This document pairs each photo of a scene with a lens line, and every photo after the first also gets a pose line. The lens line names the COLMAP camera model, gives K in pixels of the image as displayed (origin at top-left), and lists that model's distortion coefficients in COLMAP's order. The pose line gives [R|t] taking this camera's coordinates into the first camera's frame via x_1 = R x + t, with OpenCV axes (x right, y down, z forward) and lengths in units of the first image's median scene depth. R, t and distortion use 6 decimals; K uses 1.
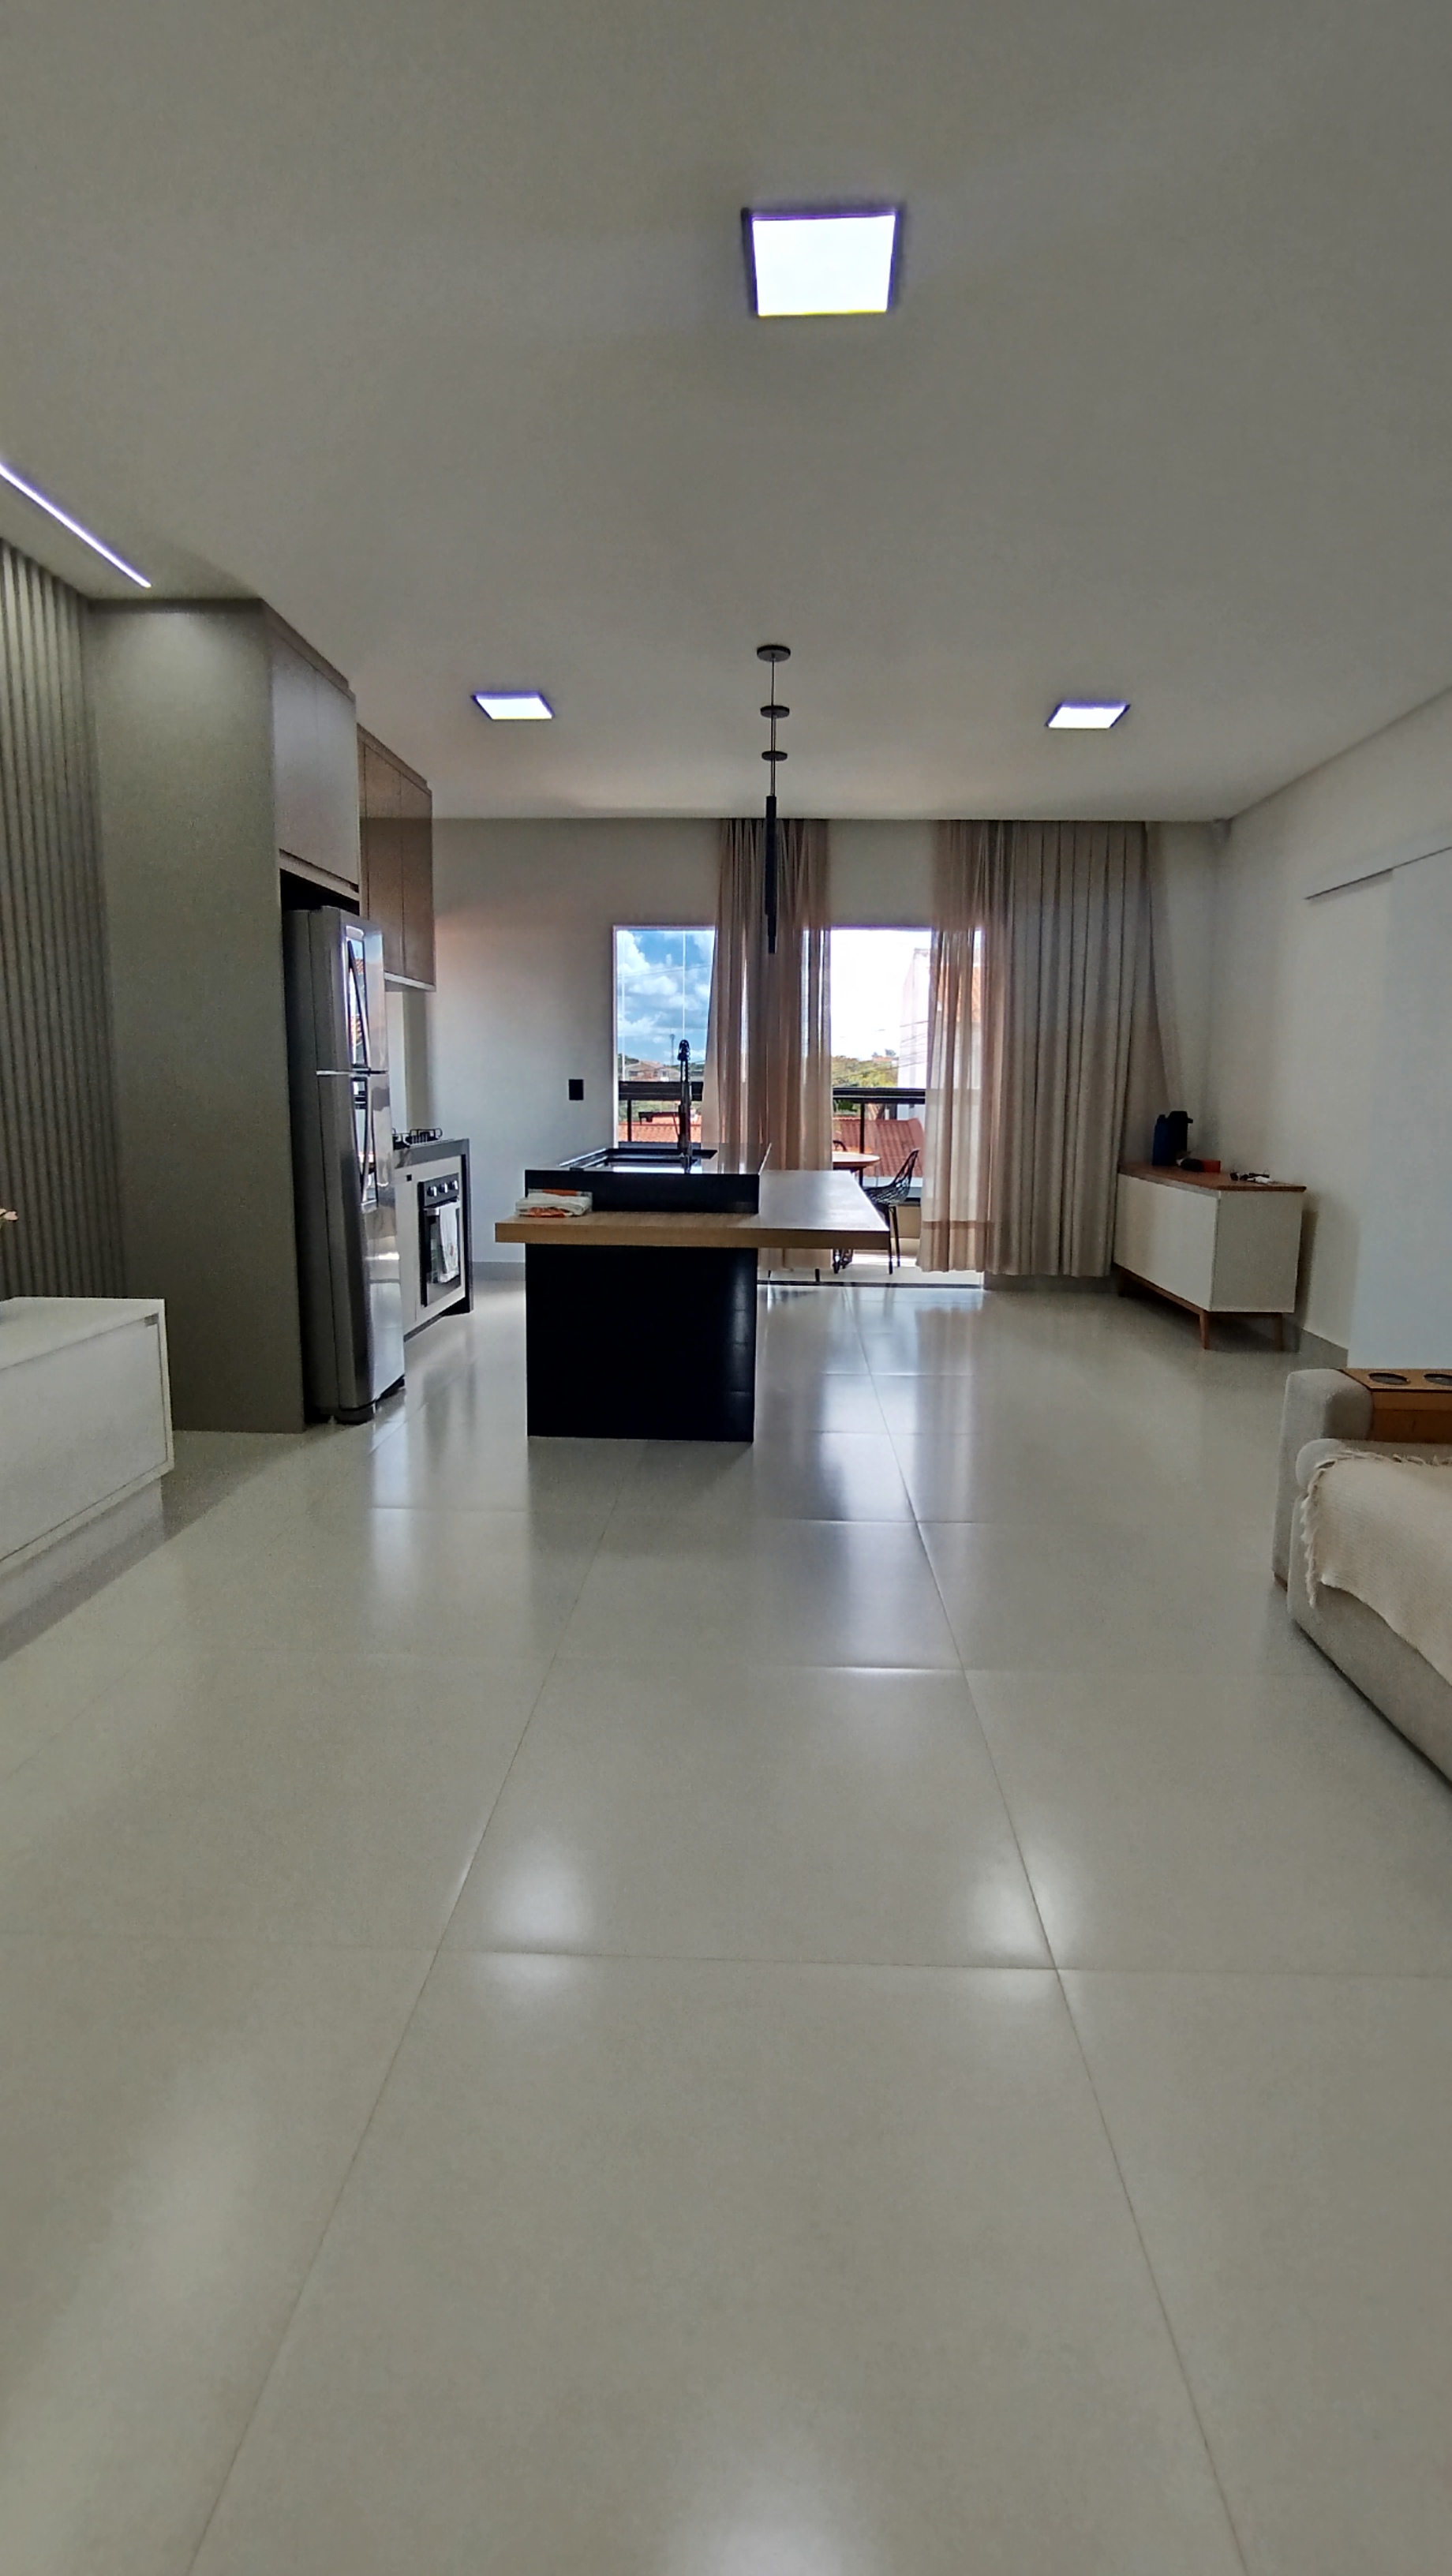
lens RADIAL K [[1171.5, 0, 700.3], [0, 1171.5, 1278.1], [0, 0, 1]] dist [-0.004061, -0.000294]
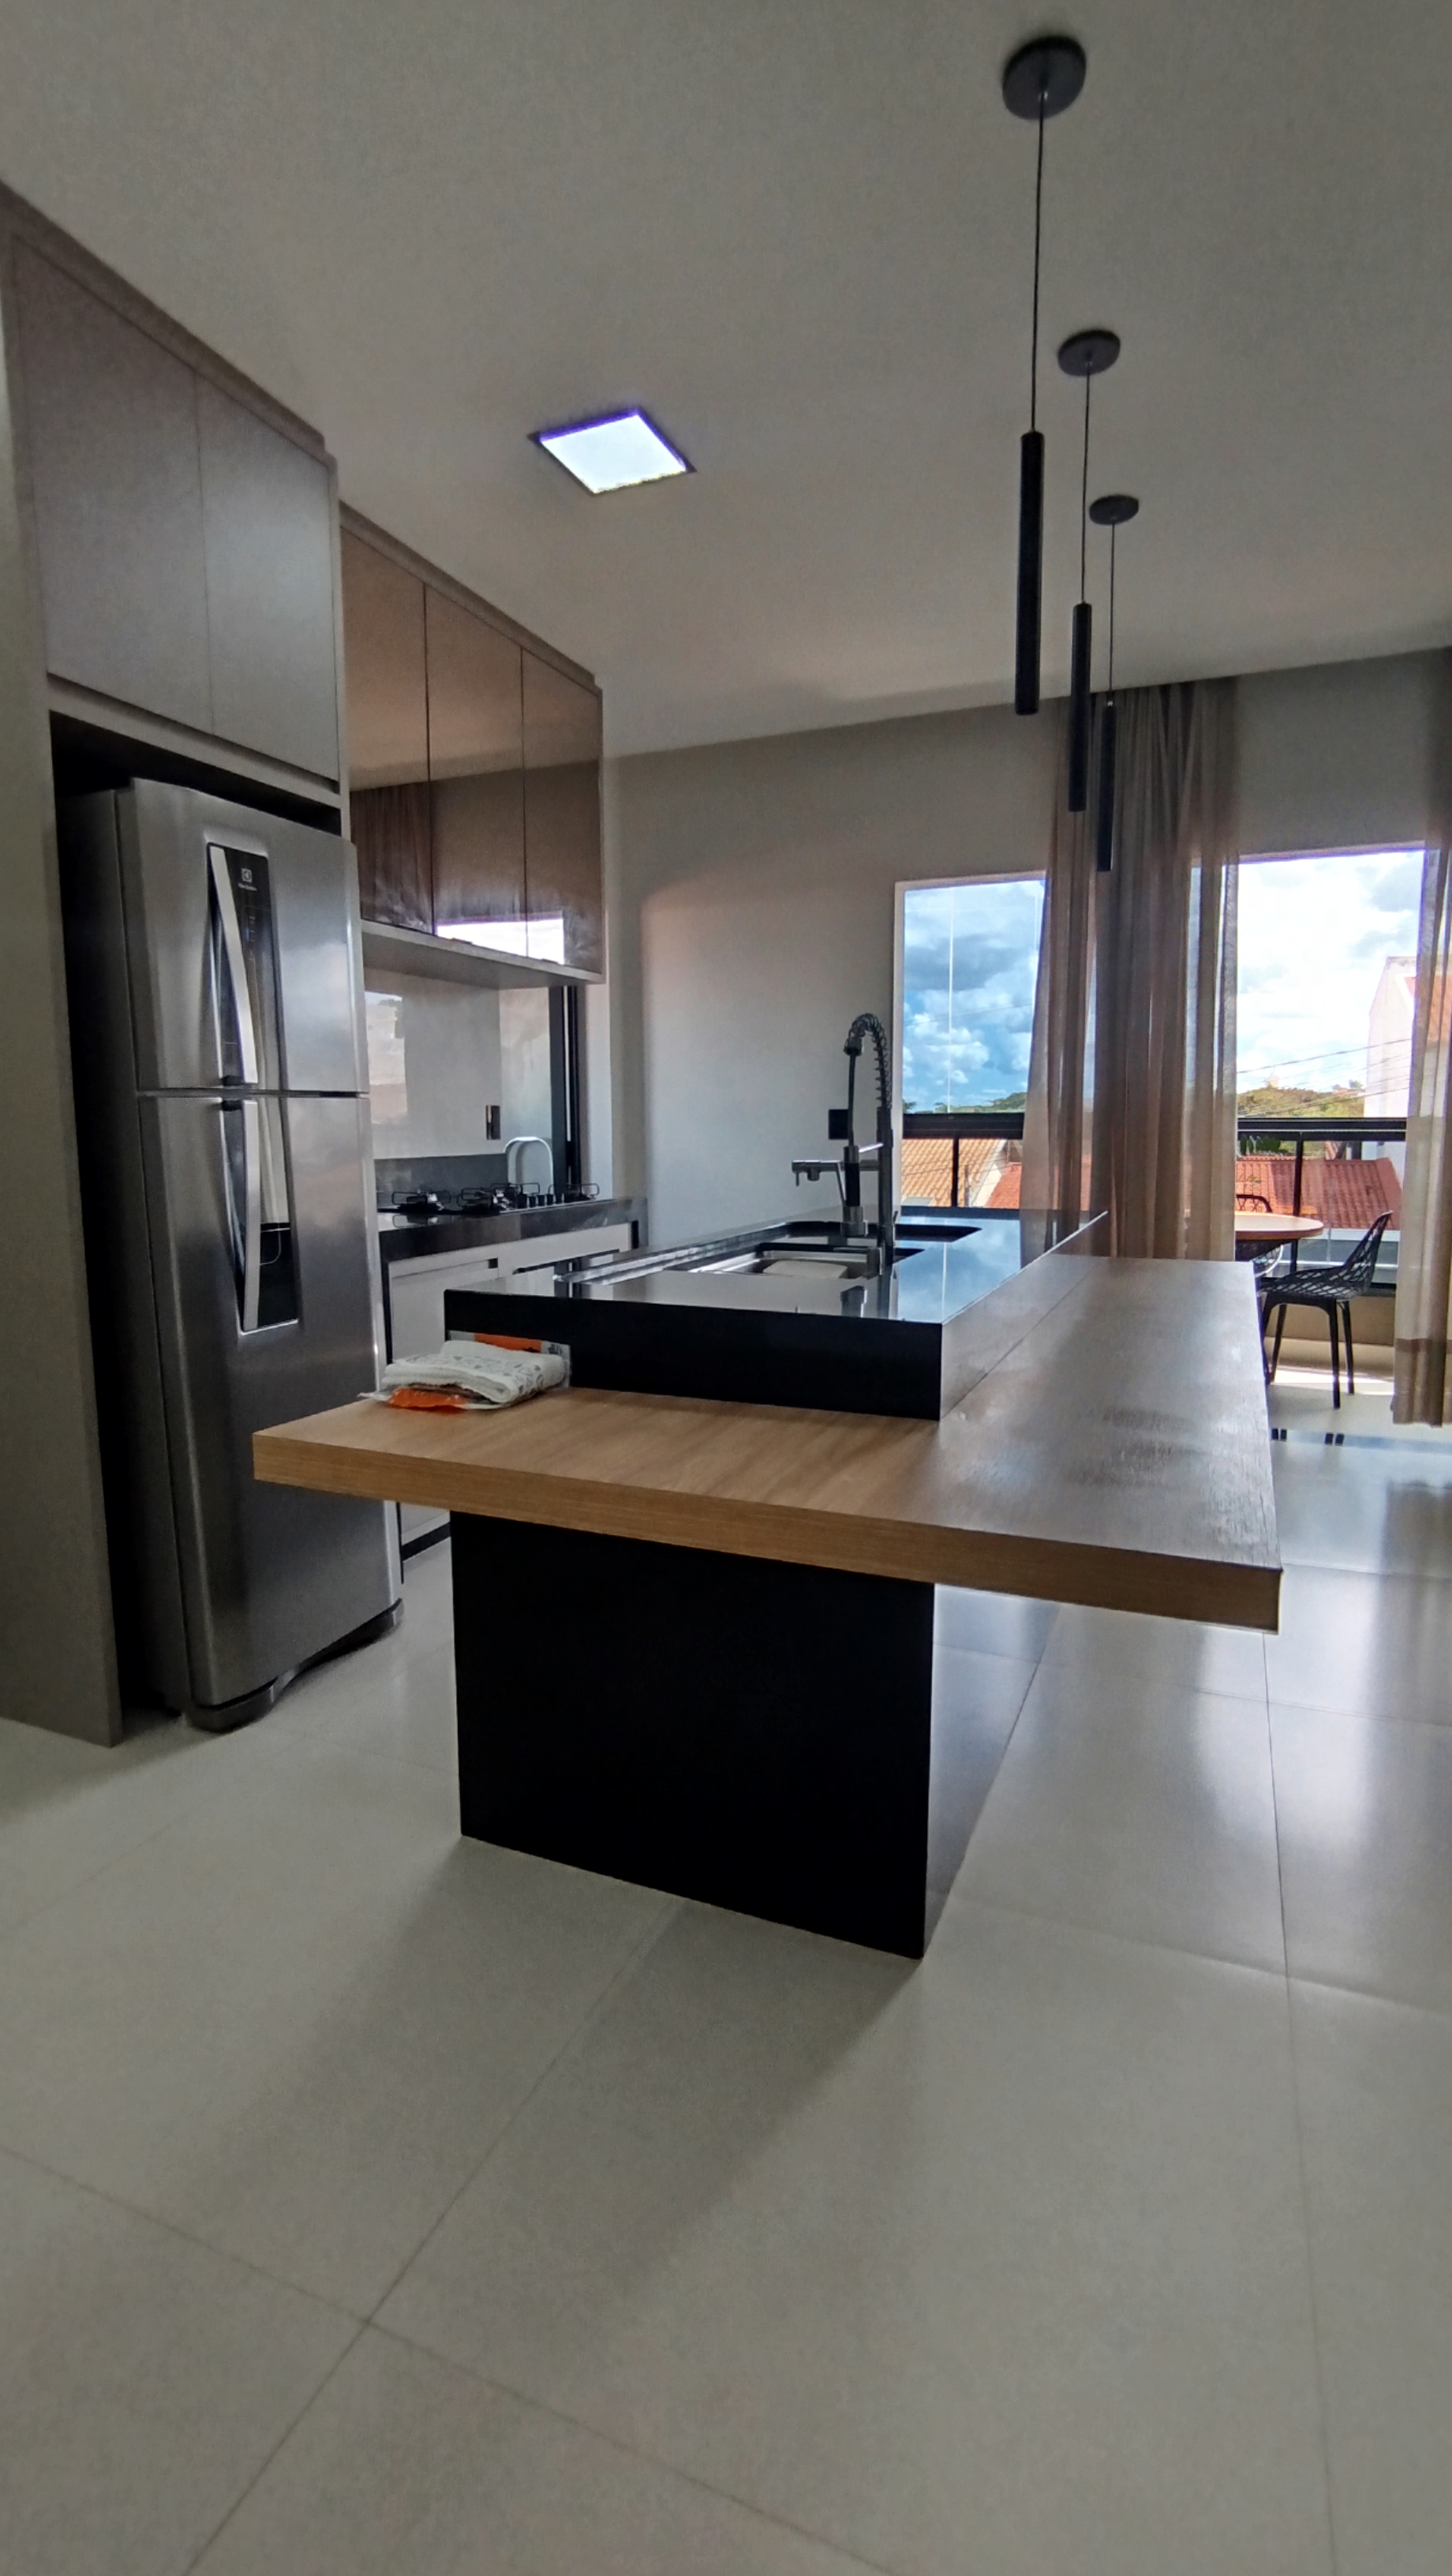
lens RADIAL K [[1171.6, 0, 734.0], [0, 1171.6, 1277.4], [0, 0, 1]] dist [-0.016911, -0.000283]
pose [[0.946907, 0.030904, -0.320020, 0.063882], [-0.041564, 0.998784, -0.026532, -0.053283], [0.318811, 0.038424, 0.947039, 0.352899]]
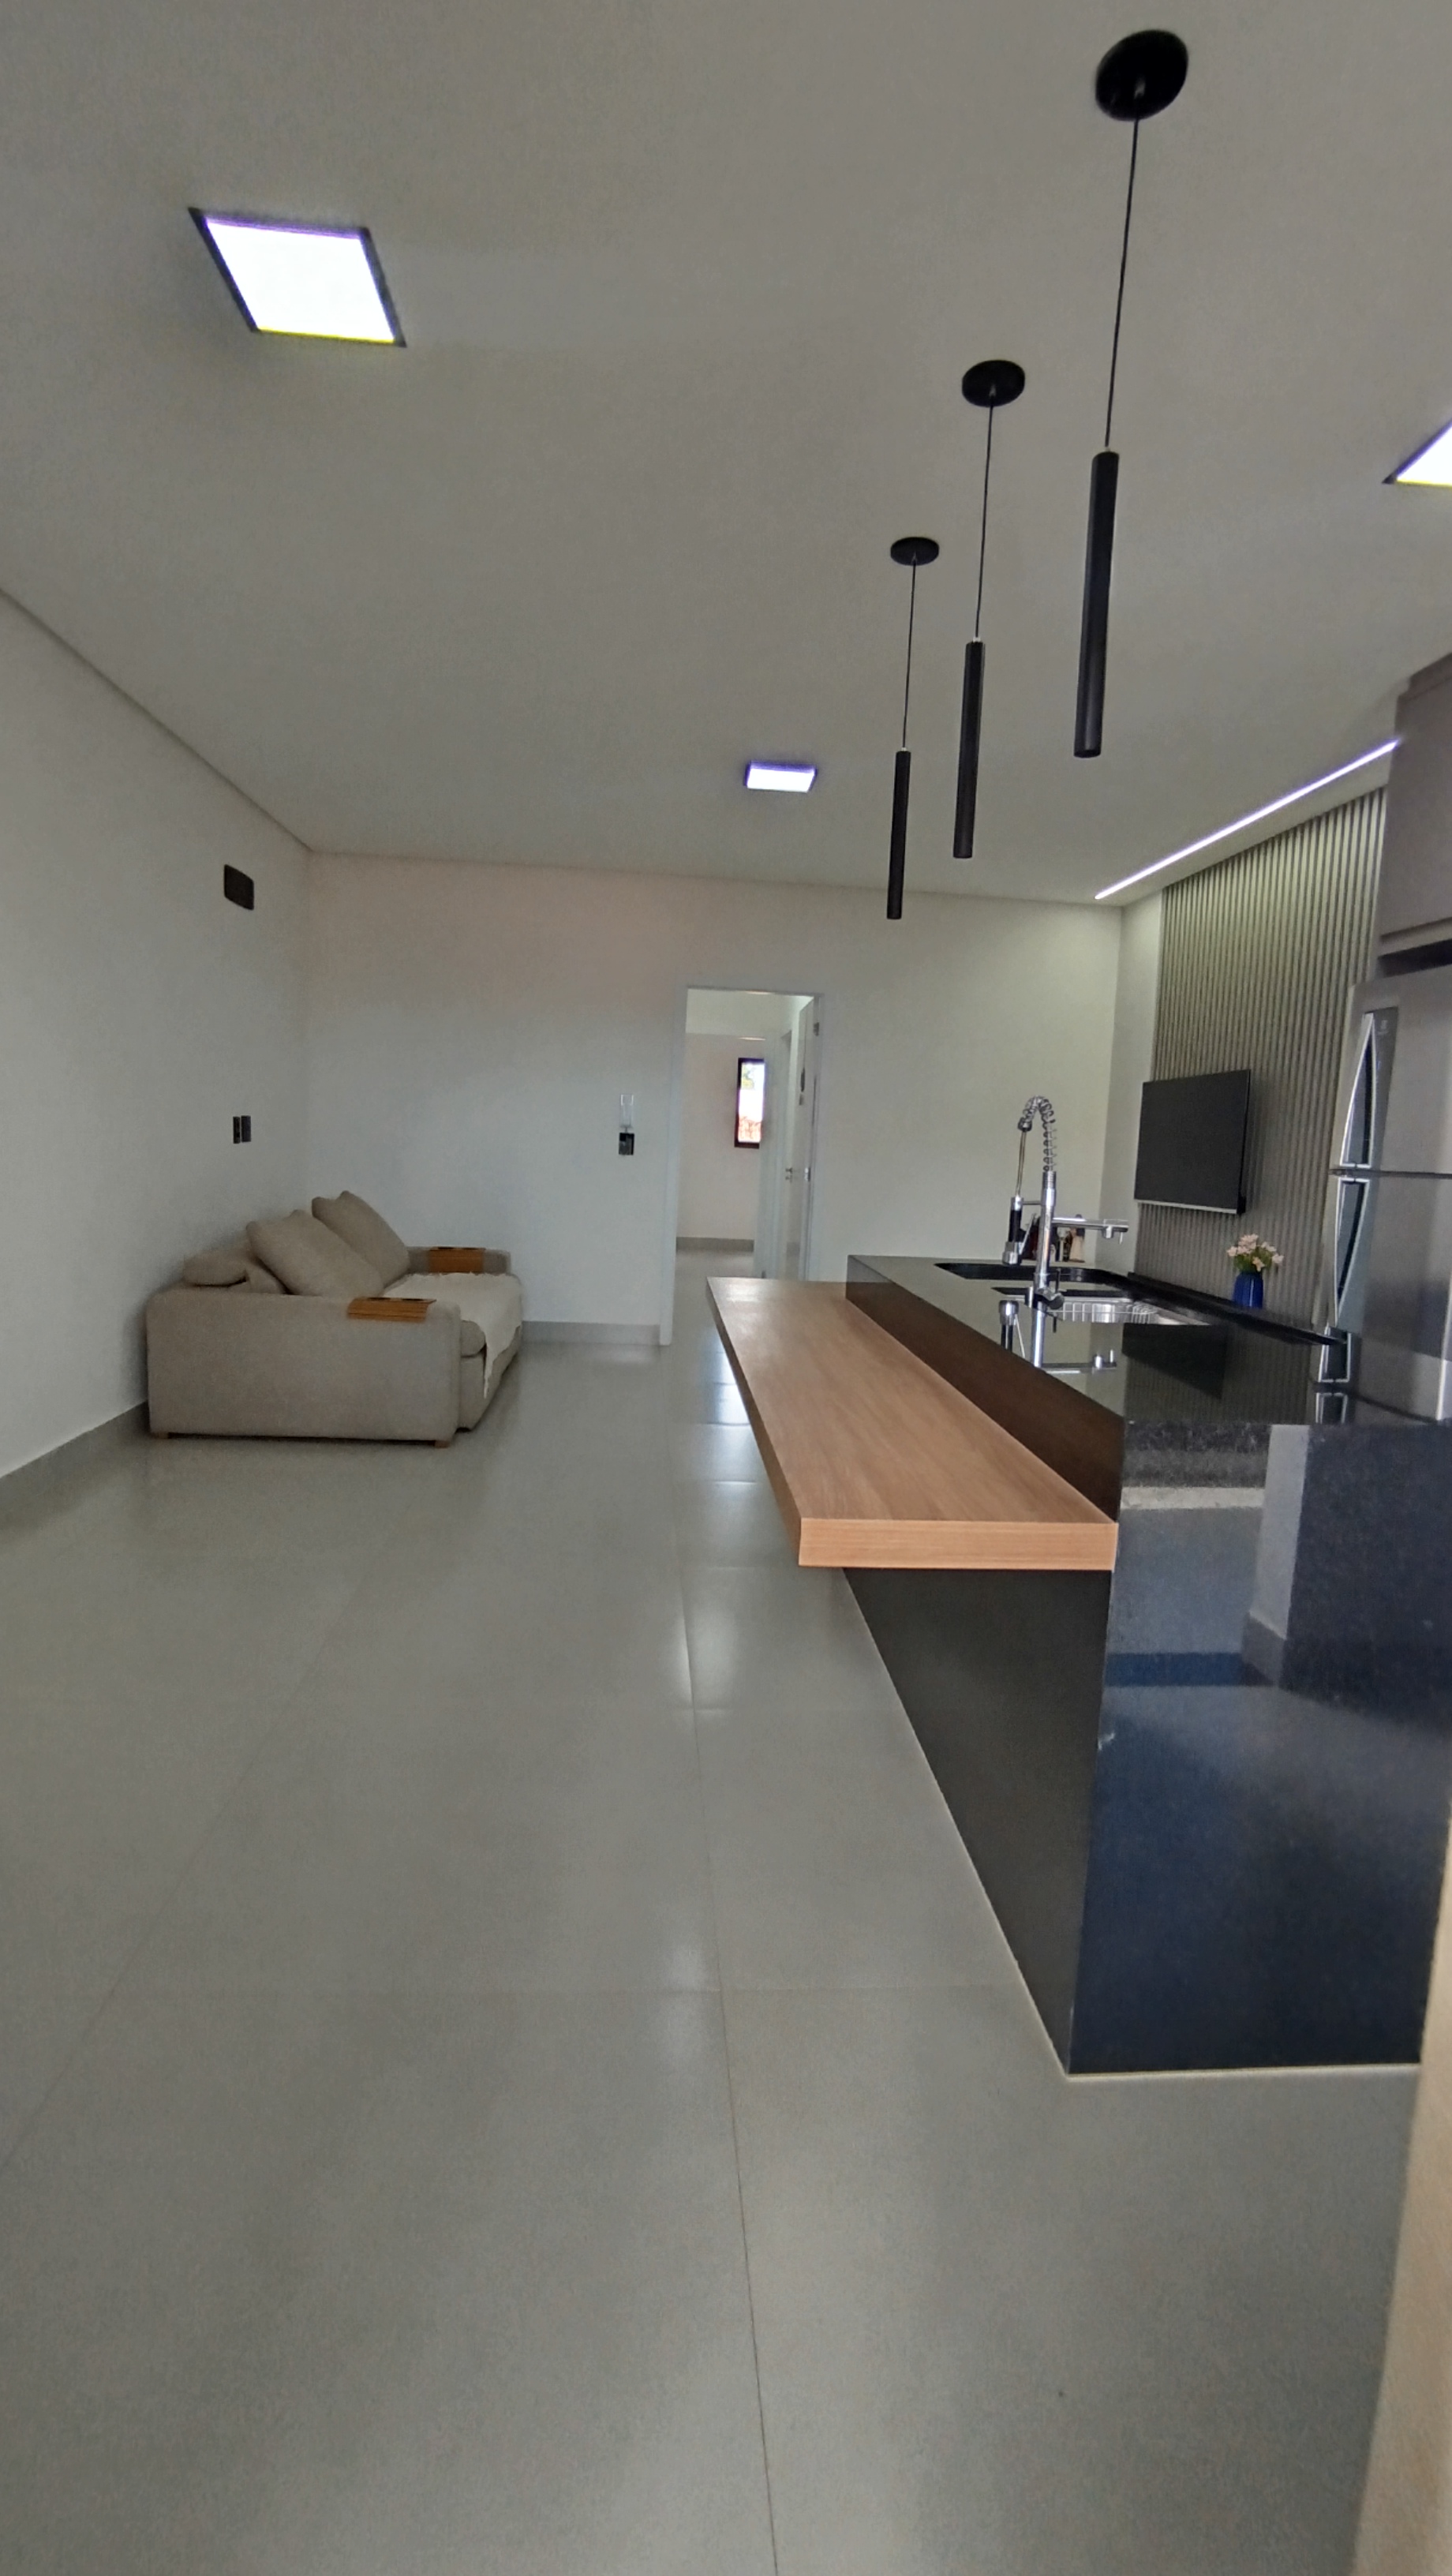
lens RADIAL K [[1171.6, 0, 734.0], [0, 1171.6, 1277.4], [0, 0, 1]] dist [-0.016911, -0.000283]
pose [[-0.986653, -0.036011, -0.158806, 0.165275], [-0.078840, 0.958957, 0.272372, -0.183909], [0.142480, 0.281257, -0.948996, 1.087677]]
